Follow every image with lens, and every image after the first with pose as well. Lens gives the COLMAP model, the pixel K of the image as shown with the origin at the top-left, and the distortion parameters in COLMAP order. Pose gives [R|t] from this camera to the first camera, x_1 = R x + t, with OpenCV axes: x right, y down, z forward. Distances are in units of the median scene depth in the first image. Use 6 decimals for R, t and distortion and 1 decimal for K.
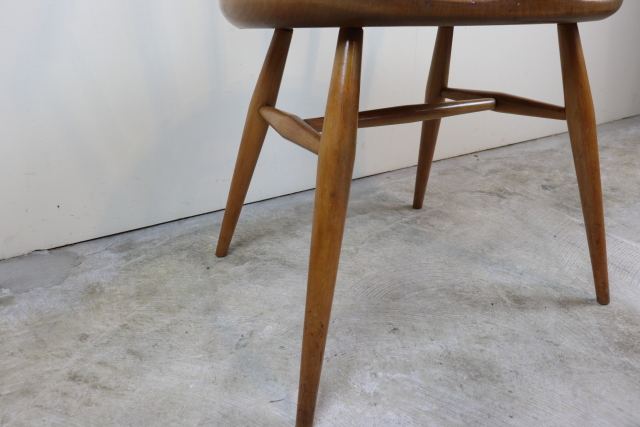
lens RADIAL K [[516.1, 0, 320.0], [0, 516.1, 213.5], [0, 0, 1]] dist [-0.175852, 0.152926]
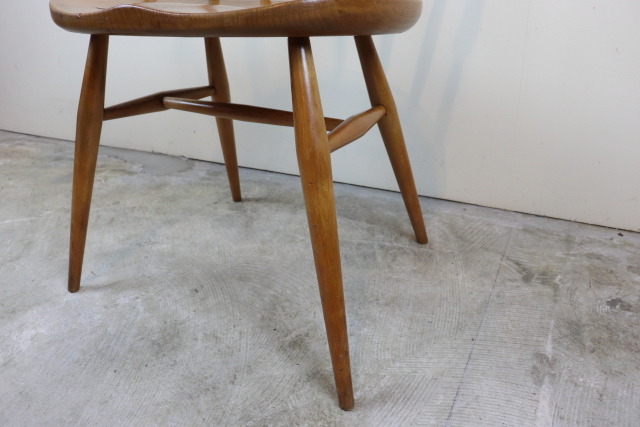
lens RADIAL K [[516.1, 0, 320.0], [0, 516.1, 213.5], [0, 0, 1]] dist [-0.175852, 0.152926]
pose [[0.549245, 0.356115, -0.755984, 0.949714], [-0.334789, 0.922651, 0.191392, -0.213685], [0.765667, 0.147975, 0.625985, 0.396009]]
